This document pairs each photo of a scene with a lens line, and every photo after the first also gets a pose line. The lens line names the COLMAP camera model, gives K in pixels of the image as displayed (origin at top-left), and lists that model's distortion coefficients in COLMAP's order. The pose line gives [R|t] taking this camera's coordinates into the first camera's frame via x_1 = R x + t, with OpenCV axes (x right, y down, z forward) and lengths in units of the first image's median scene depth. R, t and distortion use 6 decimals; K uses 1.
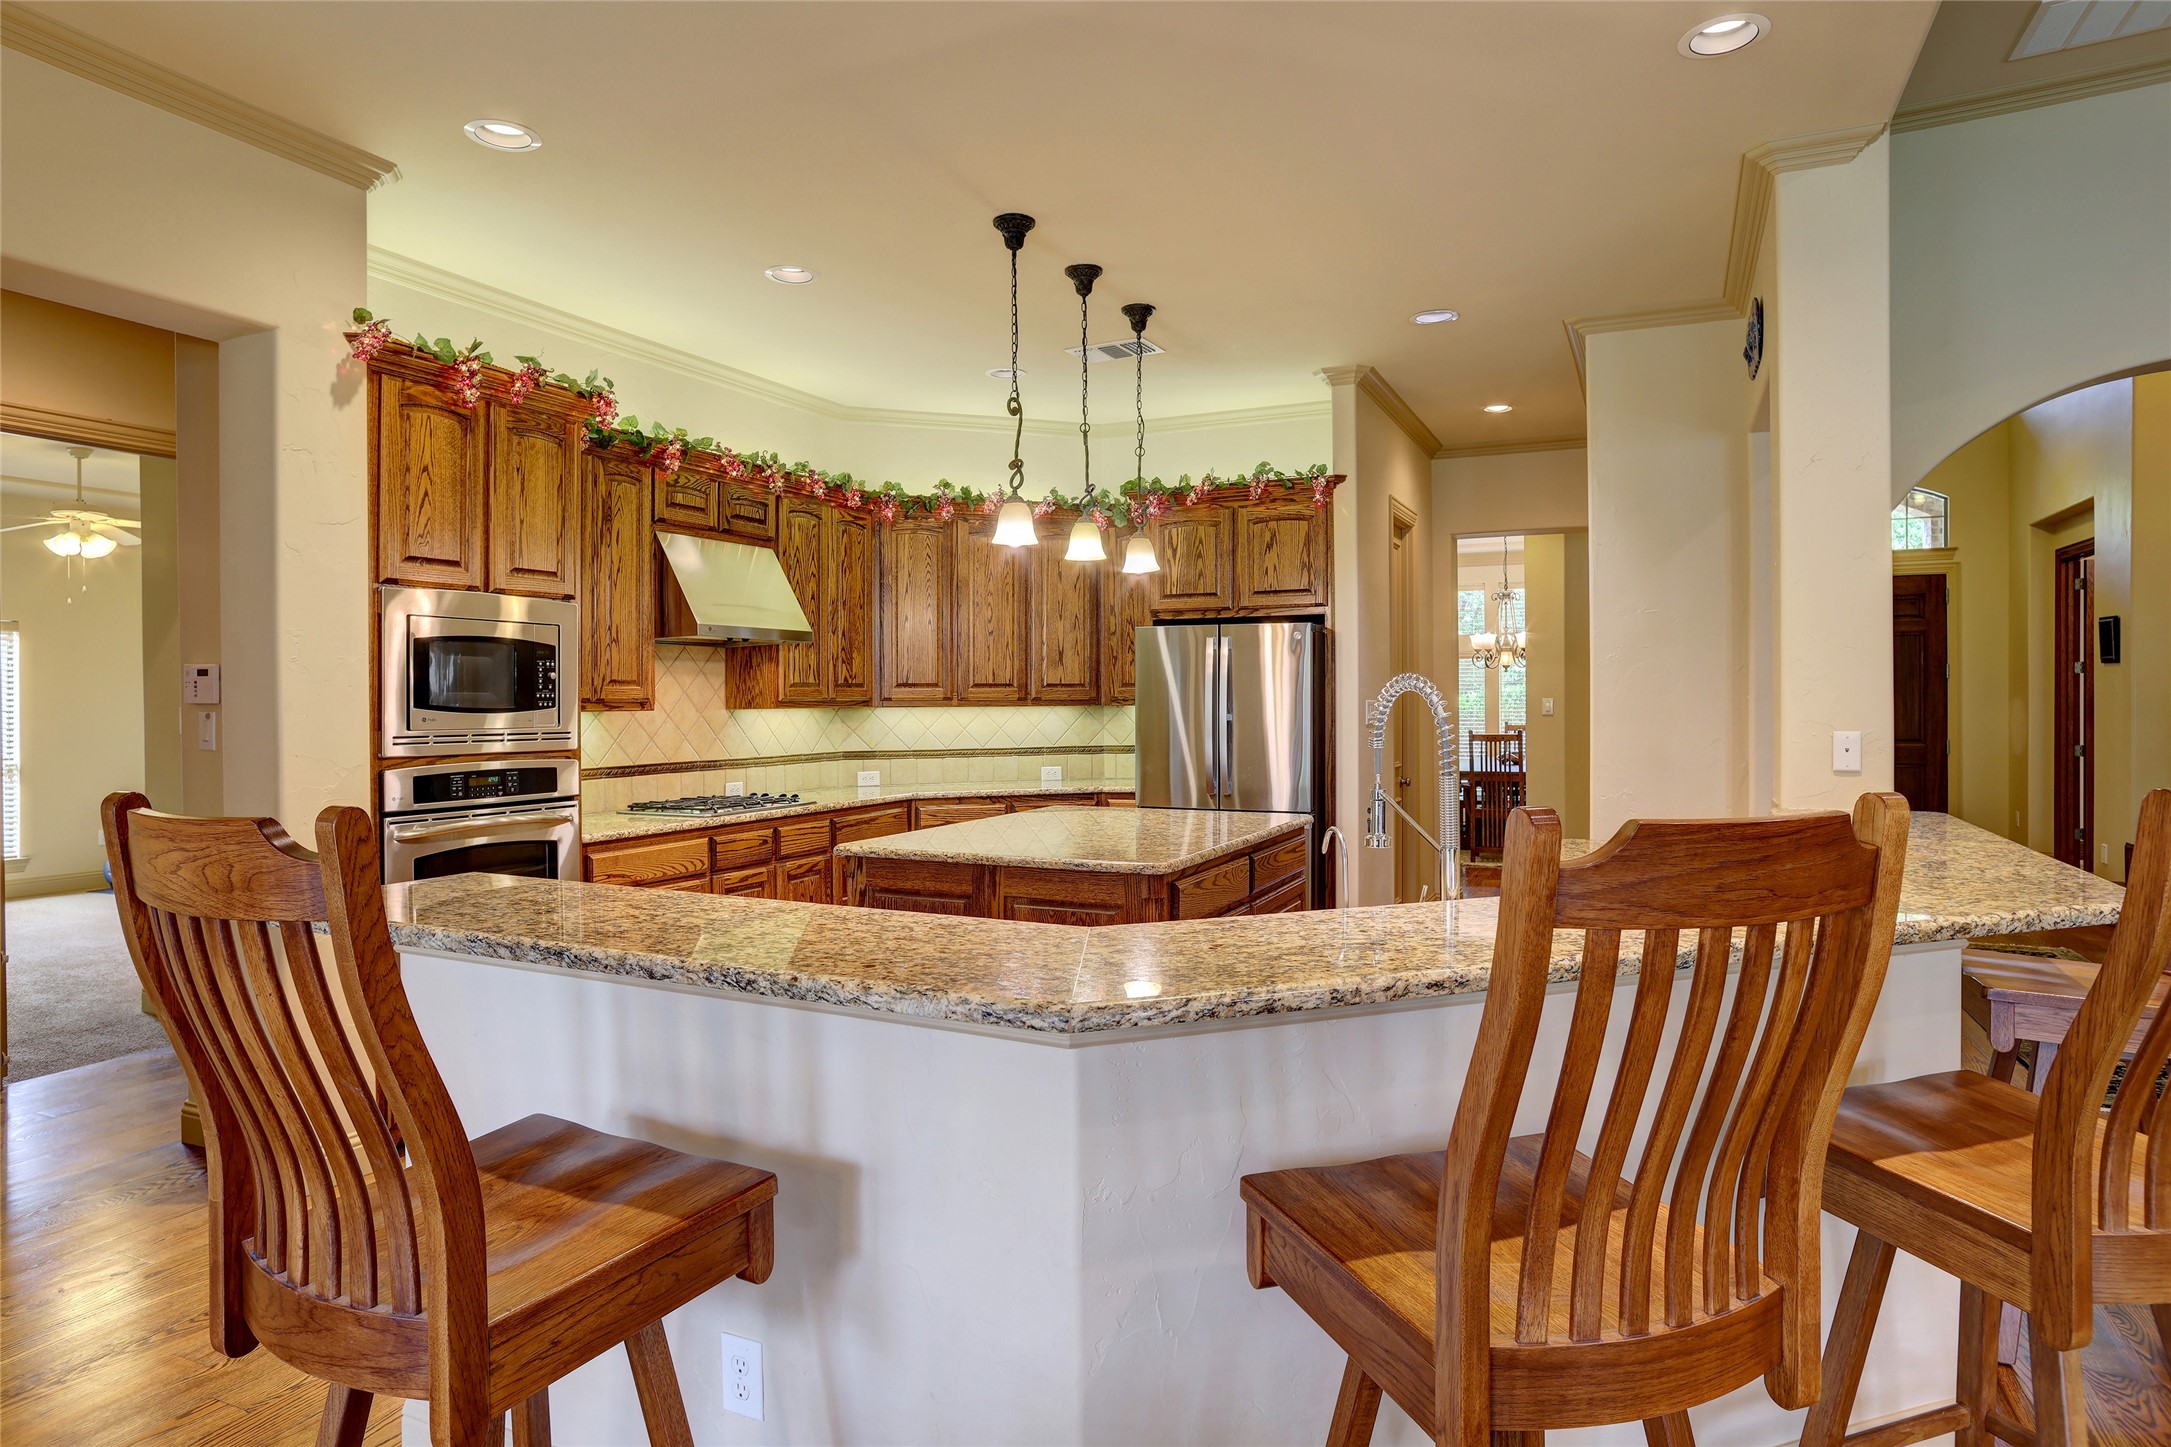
lens RADIAL K [[1239.2, 0, 1074.0], [0, 1239.2, 707.1], [0, 0, 1]] dist [-0.073867, 0.052609]
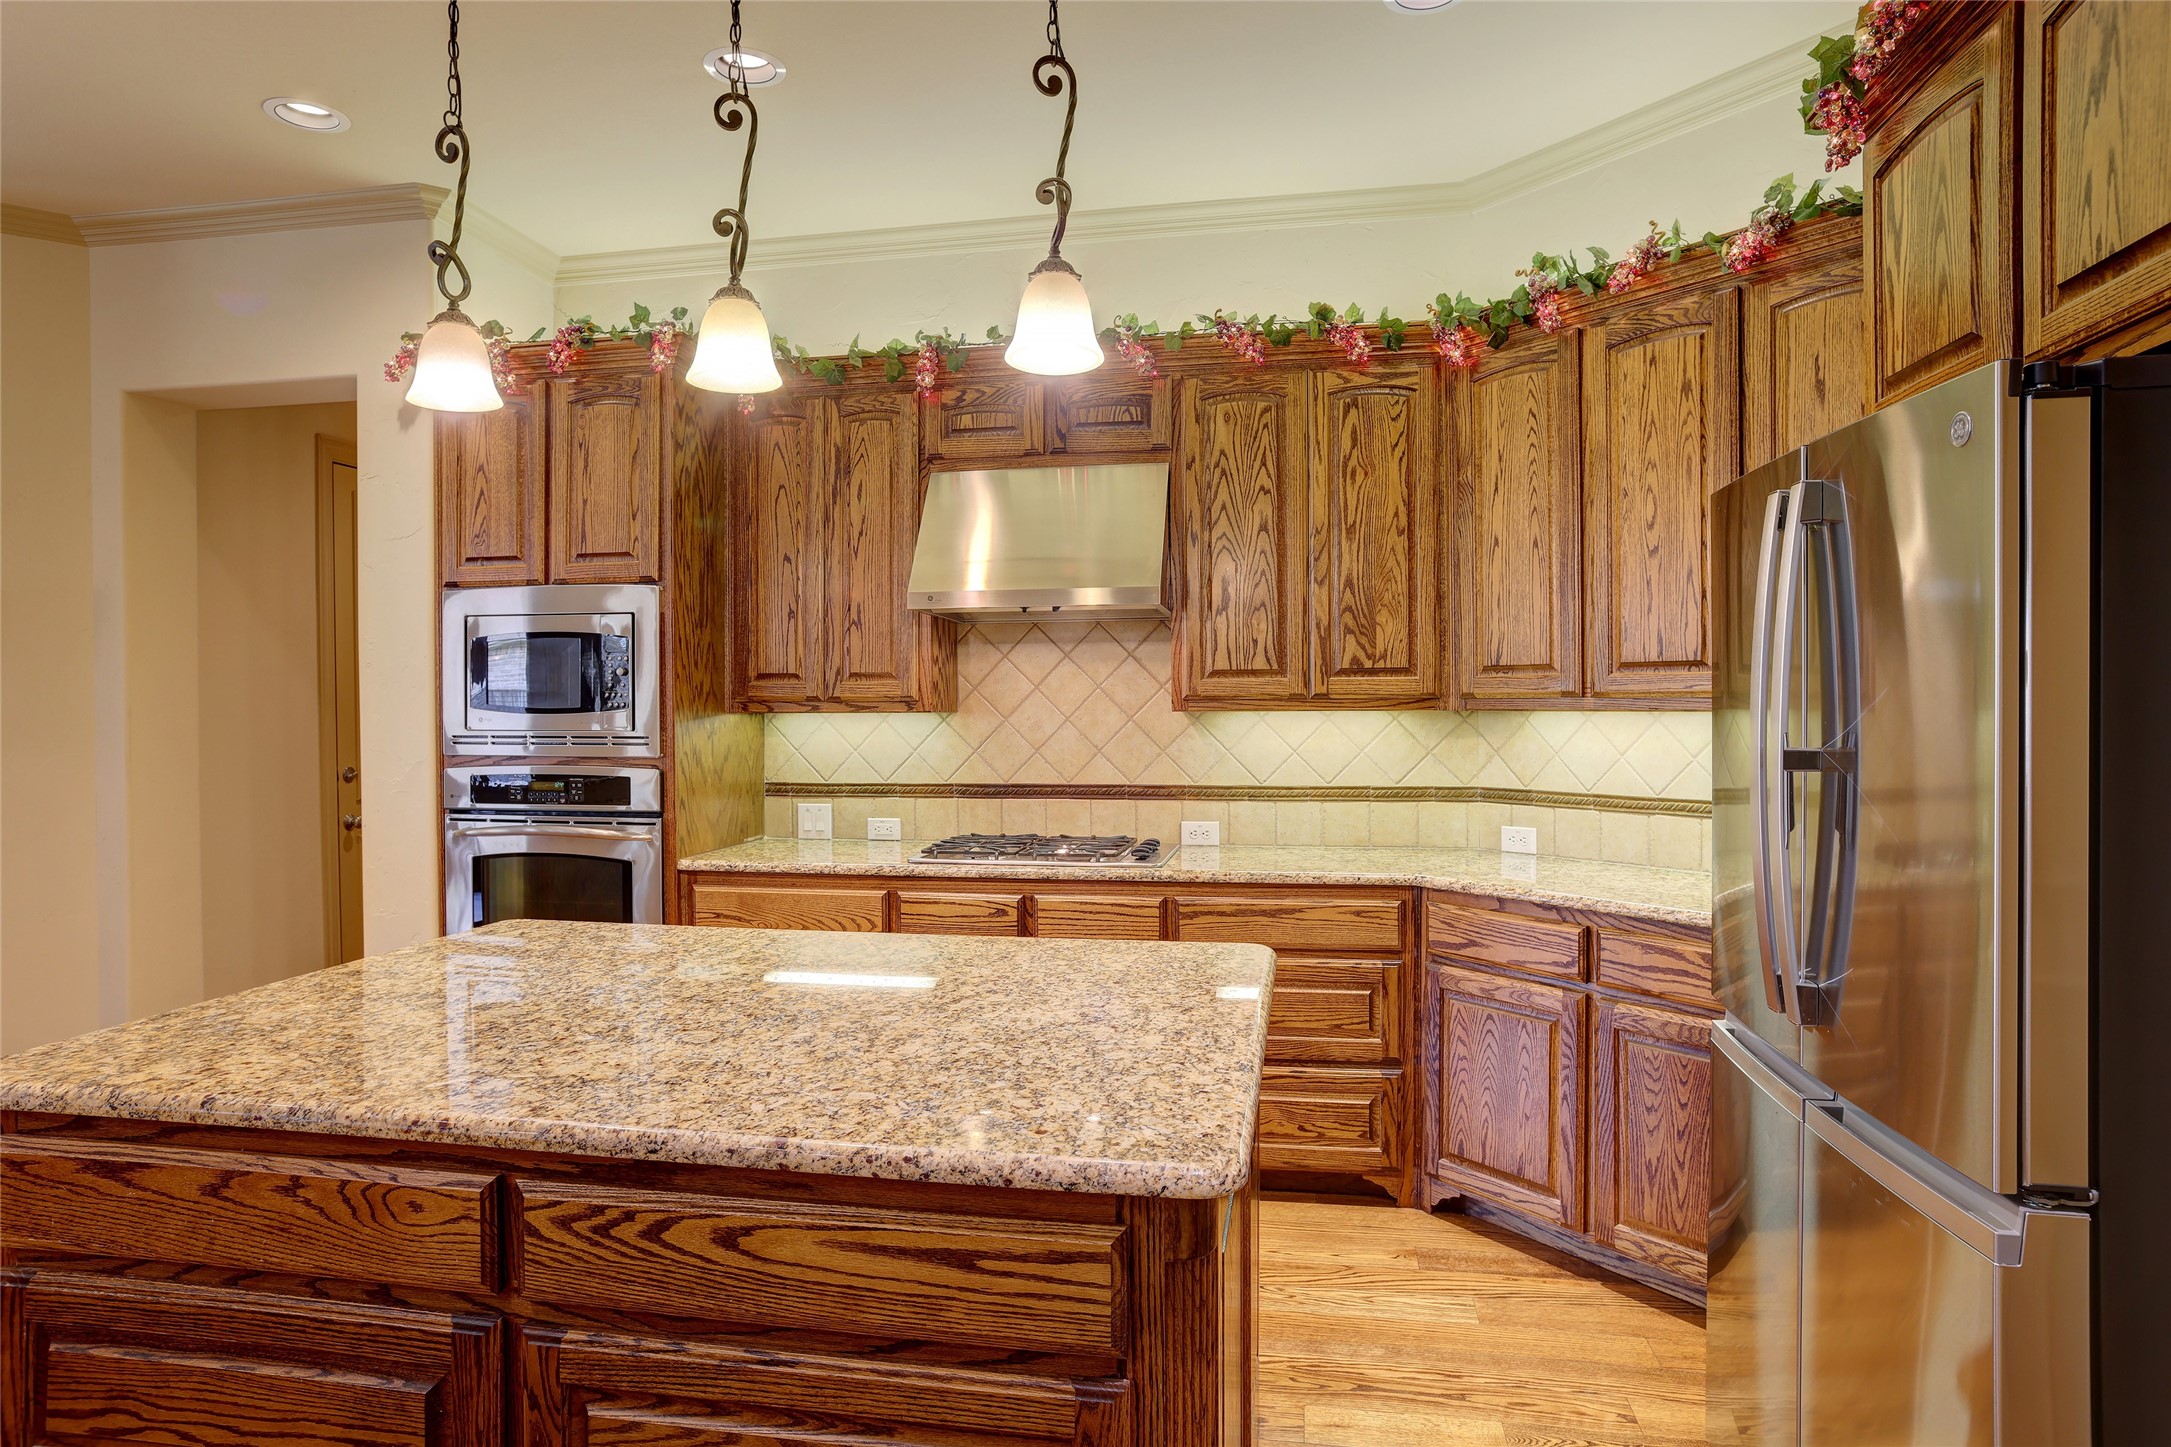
lens RADIAL K [[1239.2, 0, 1074.0], [0, 1239.2, 707.1], [0, 0, 1]] dist [-0.073867, 0.052609]
pose [[0.264090, 0.010220, -0.964444, 0.430654], [-0.002613, 0.999948, 0.009880, -0.008467], [0.964494, -0.000089, 0.264103, 0.925724]]
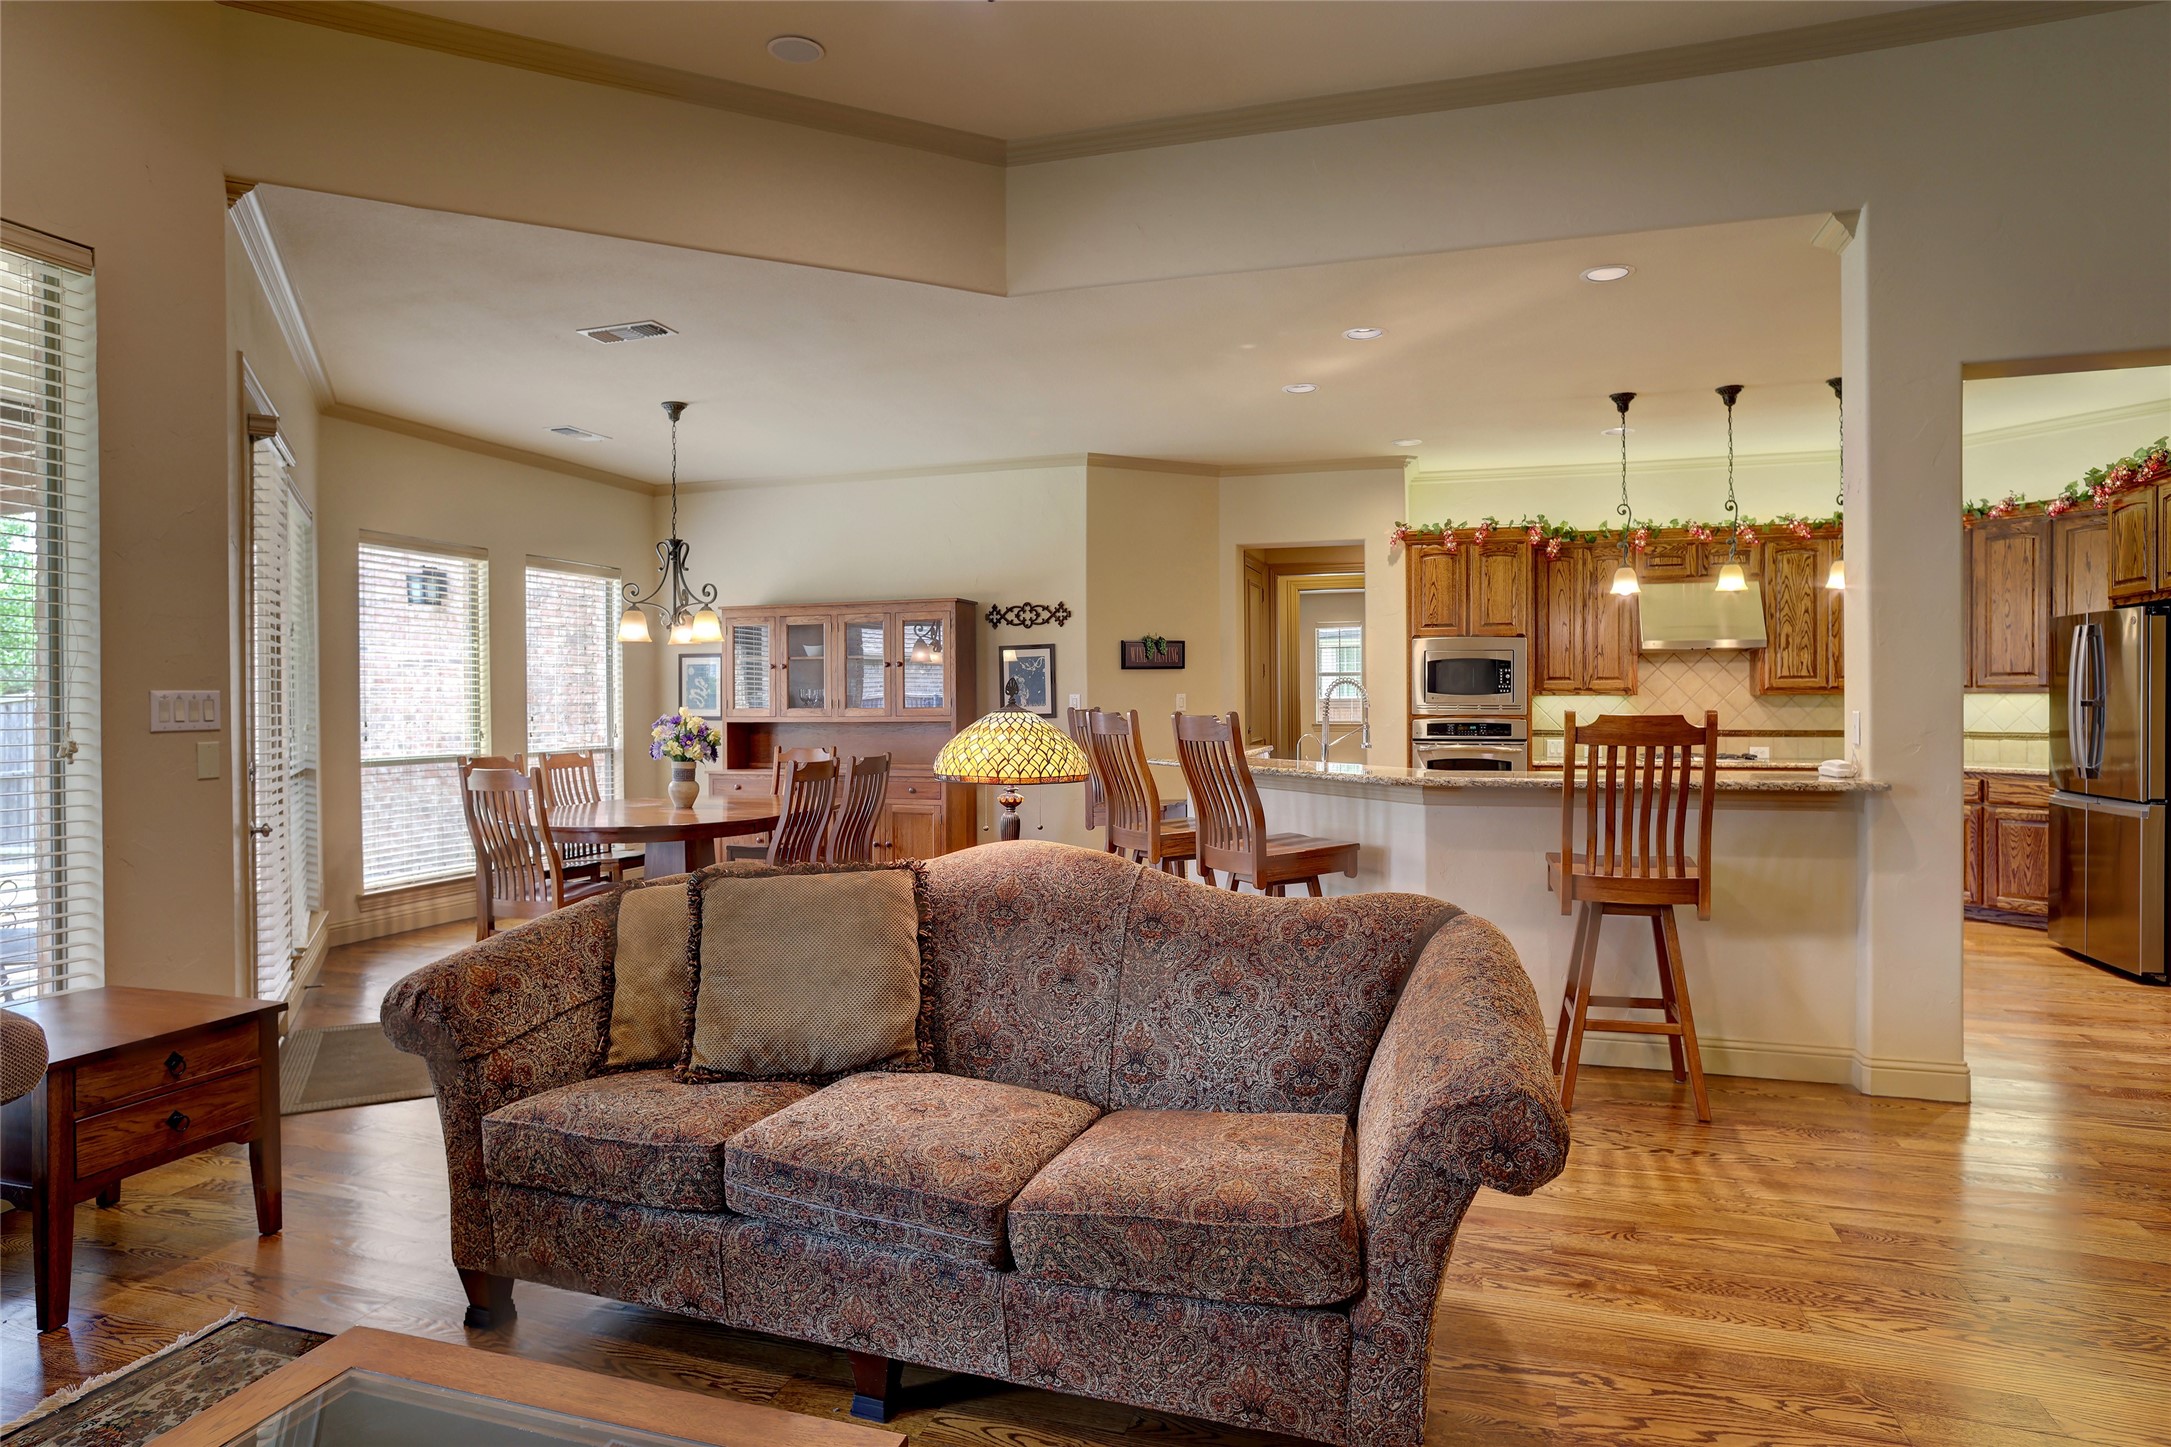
lens RADIAL K [[1239.2, 0, 1074.0], [0, 1239.2, 707.1], [0, 0, 1]] dist [-0.073867, 0.052609]
pose [[0.134501, 0.010645, -0.990856, 1.216828], [-0.003976, 0.999940, 0.010203, 0.005437], [0.990906, 0.002567, 0.134535, 0.045851]]
